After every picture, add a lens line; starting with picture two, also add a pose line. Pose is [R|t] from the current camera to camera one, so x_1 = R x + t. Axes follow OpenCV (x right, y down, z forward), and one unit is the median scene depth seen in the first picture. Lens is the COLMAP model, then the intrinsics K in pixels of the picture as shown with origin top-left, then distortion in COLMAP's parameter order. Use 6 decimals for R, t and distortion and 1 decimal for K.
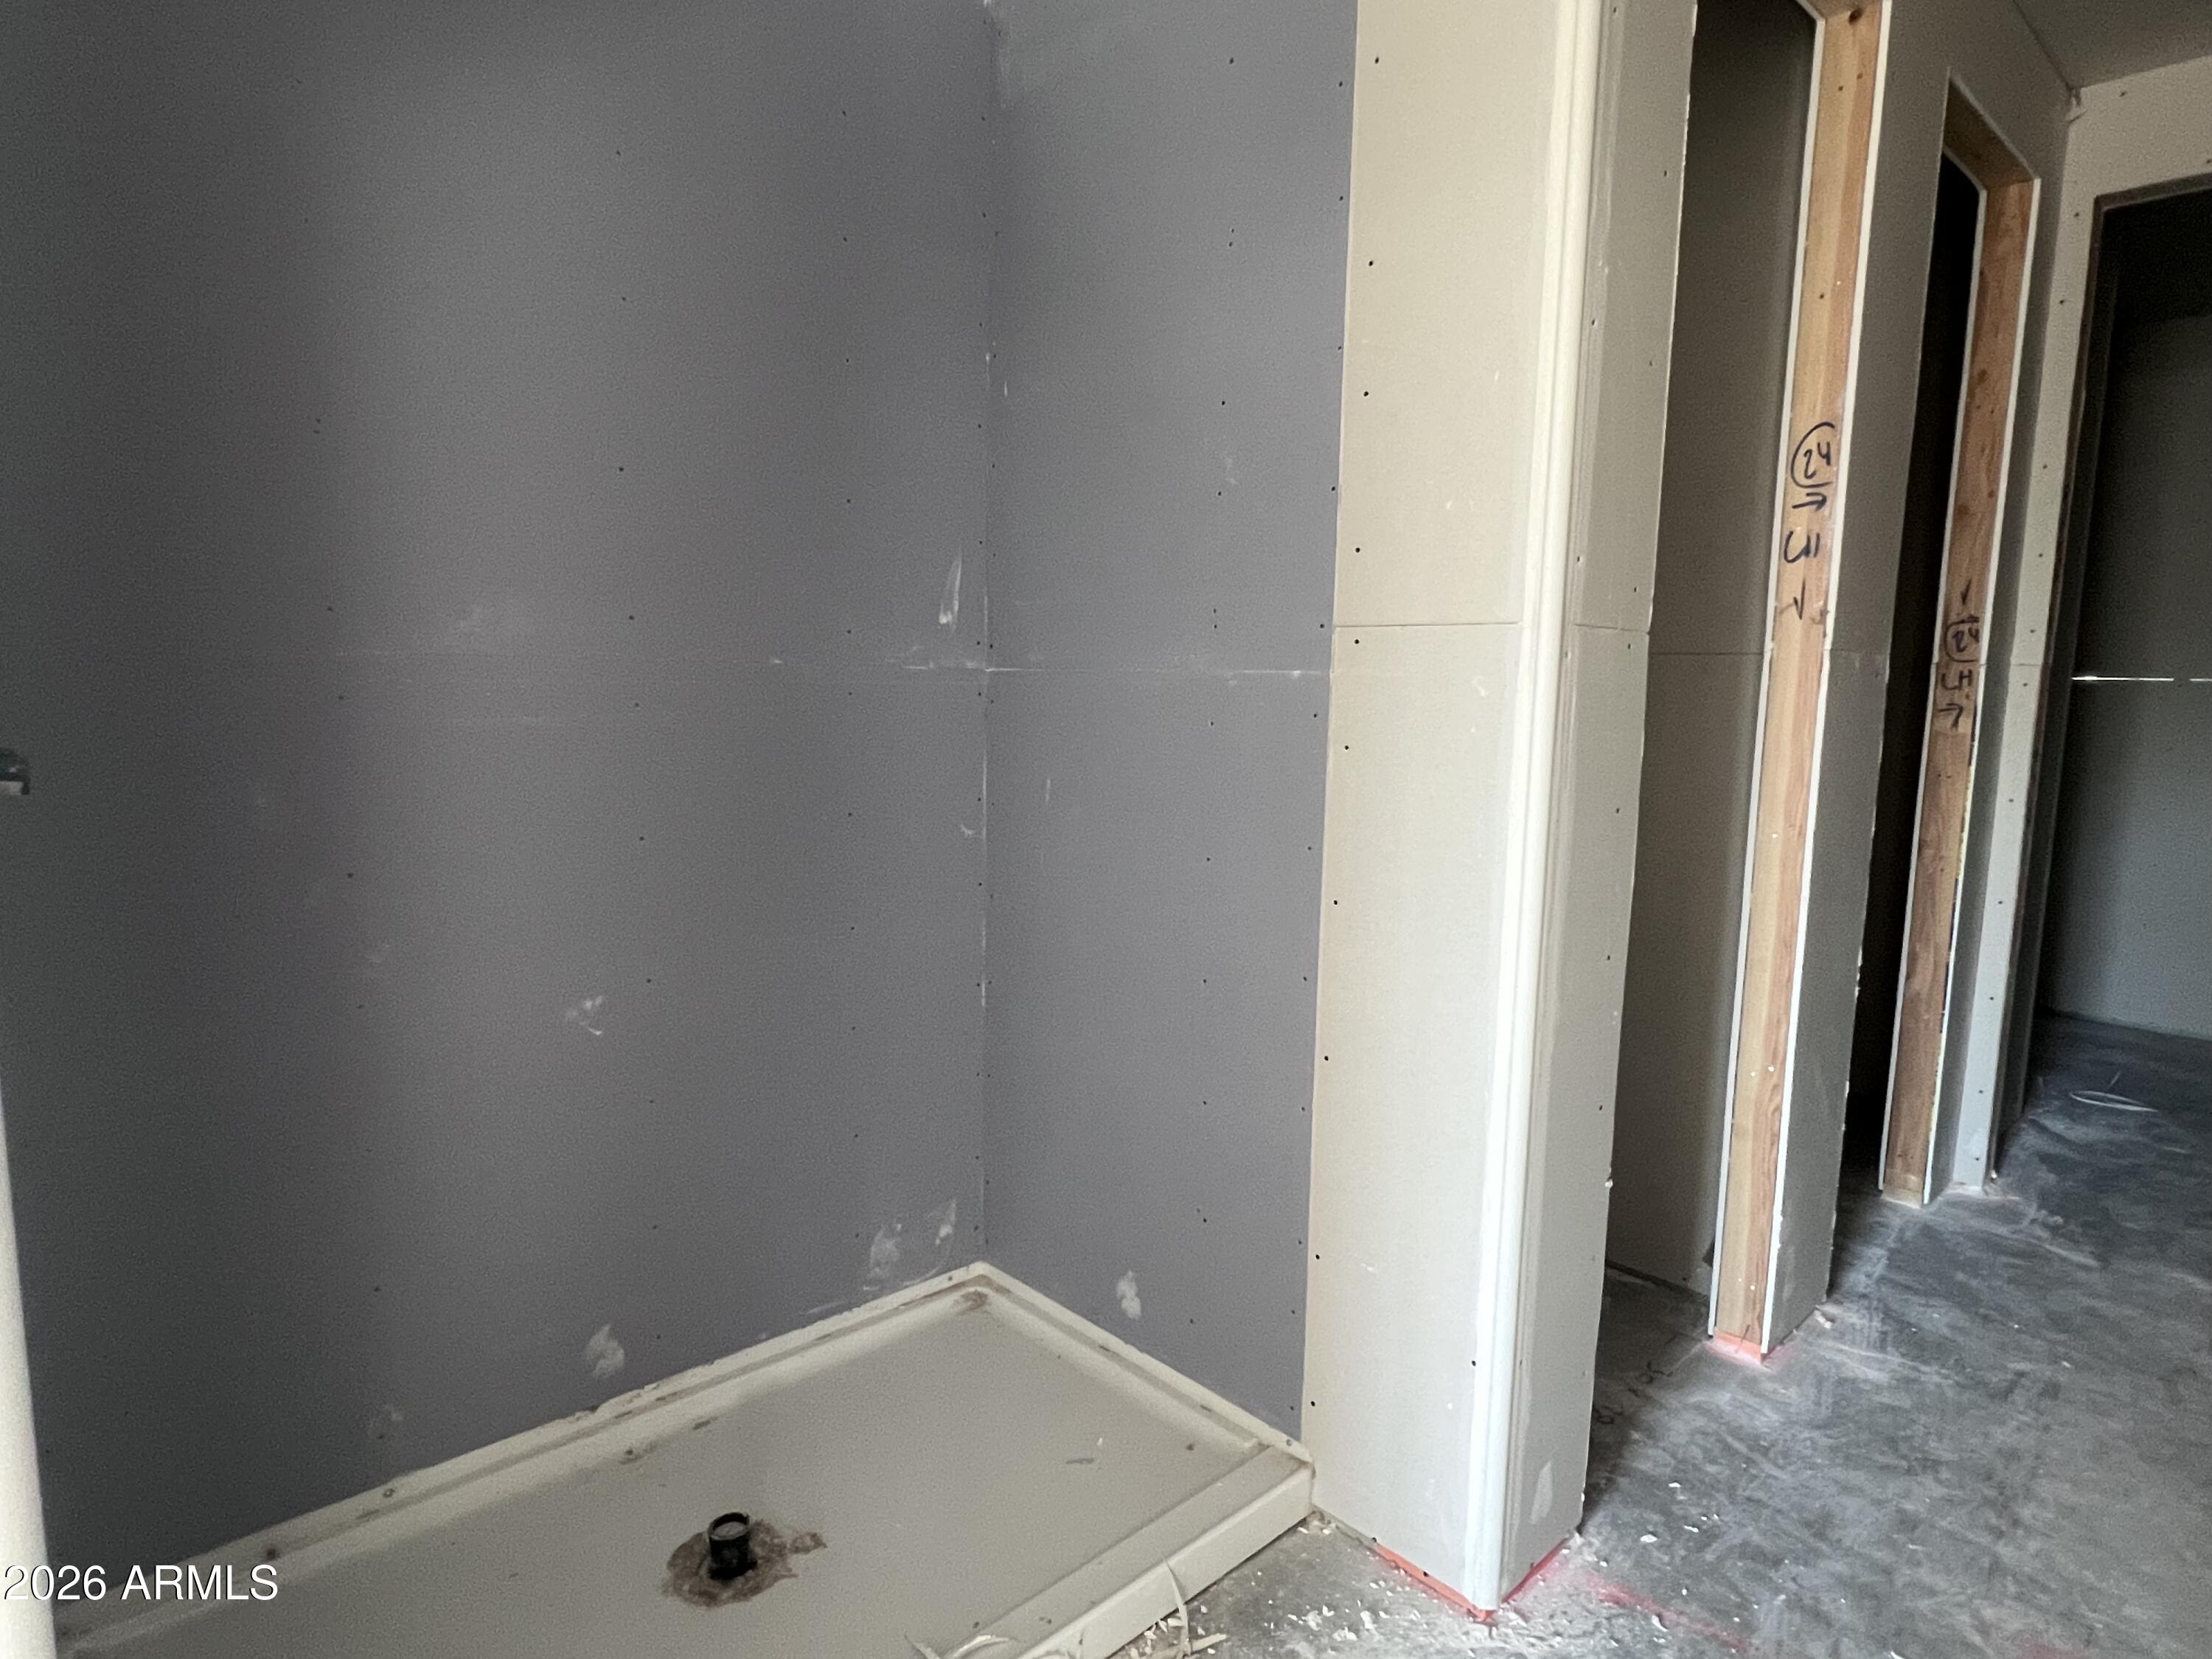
lens RADIAL K [[1260.8, 0, 1106.0], [0, 1260.8, 829.5], [0, 0, 1]] dist [-0.003966, 0.001420]
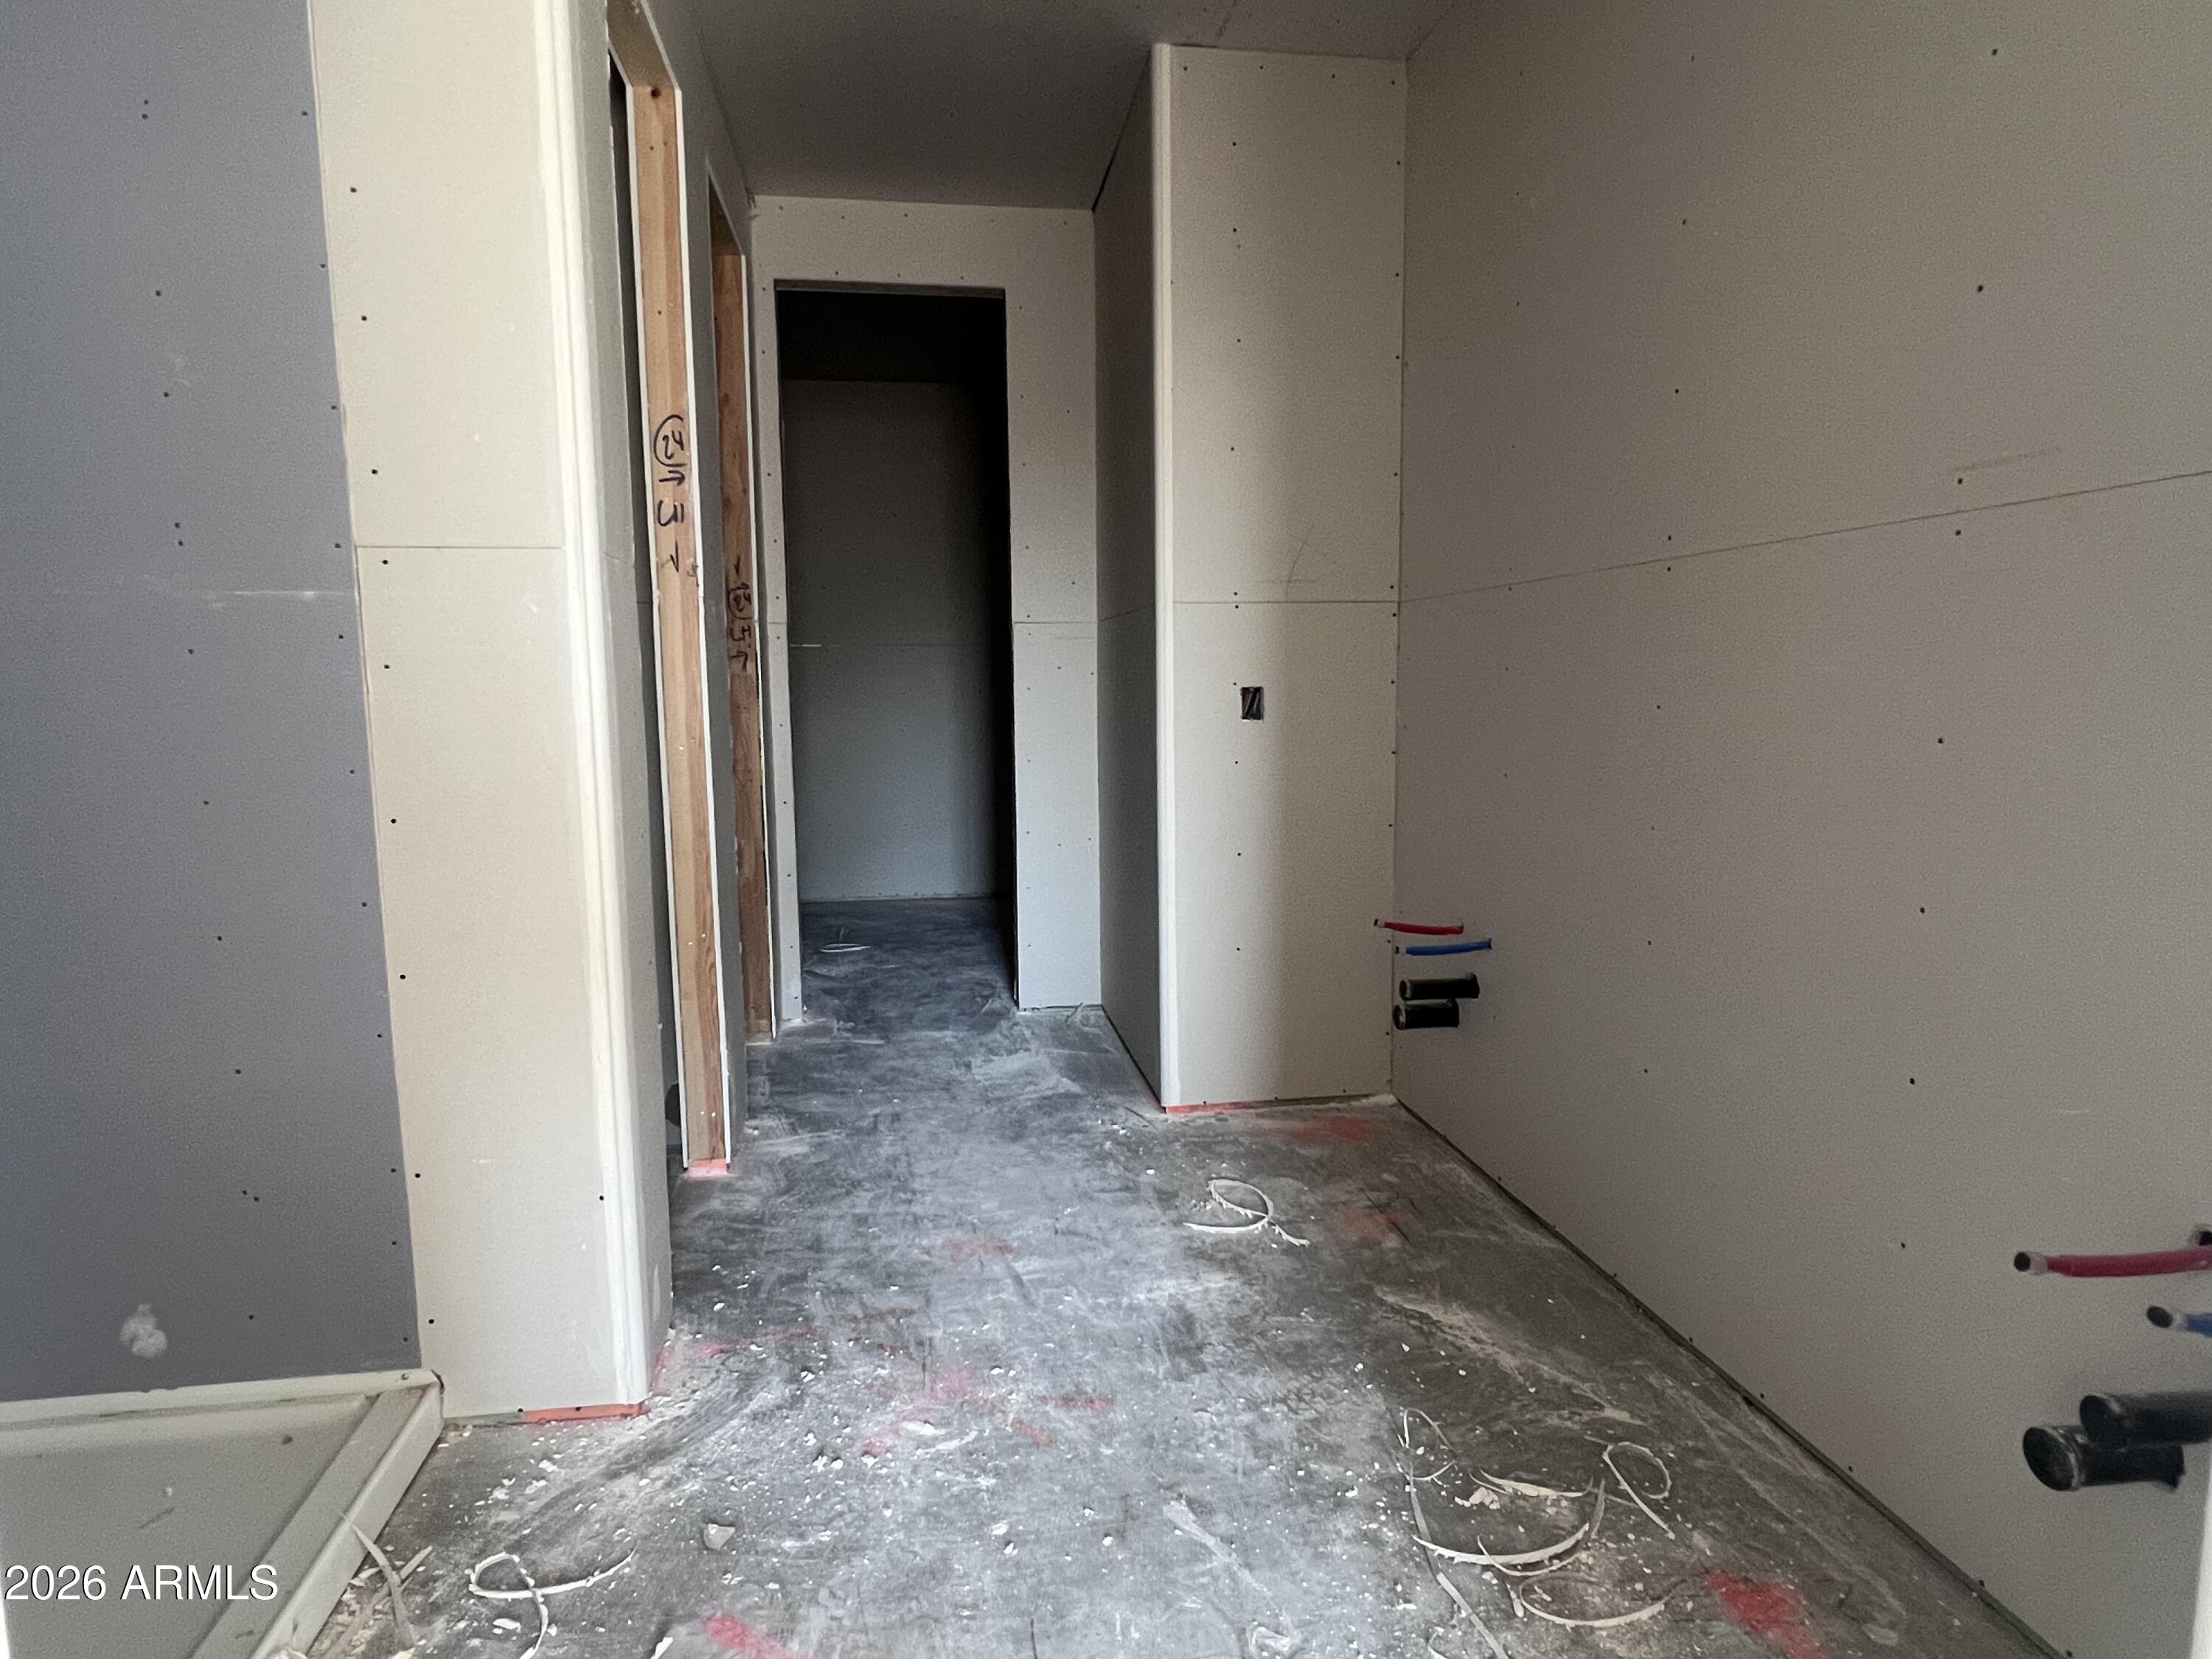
lens RADIAL K [[1260.8, 0, 1106.0], [0, 1260.8, 829.5], [0, 0, 1]] dist [-0.003966, 0.001420]
pose [[0.553381, -0.123243, 0.823760, -0.277129], [0.123242, 0.990222, 0.065356, 0.056877], [-0.823760, 0.065355, 0.563159, -0.035092]]
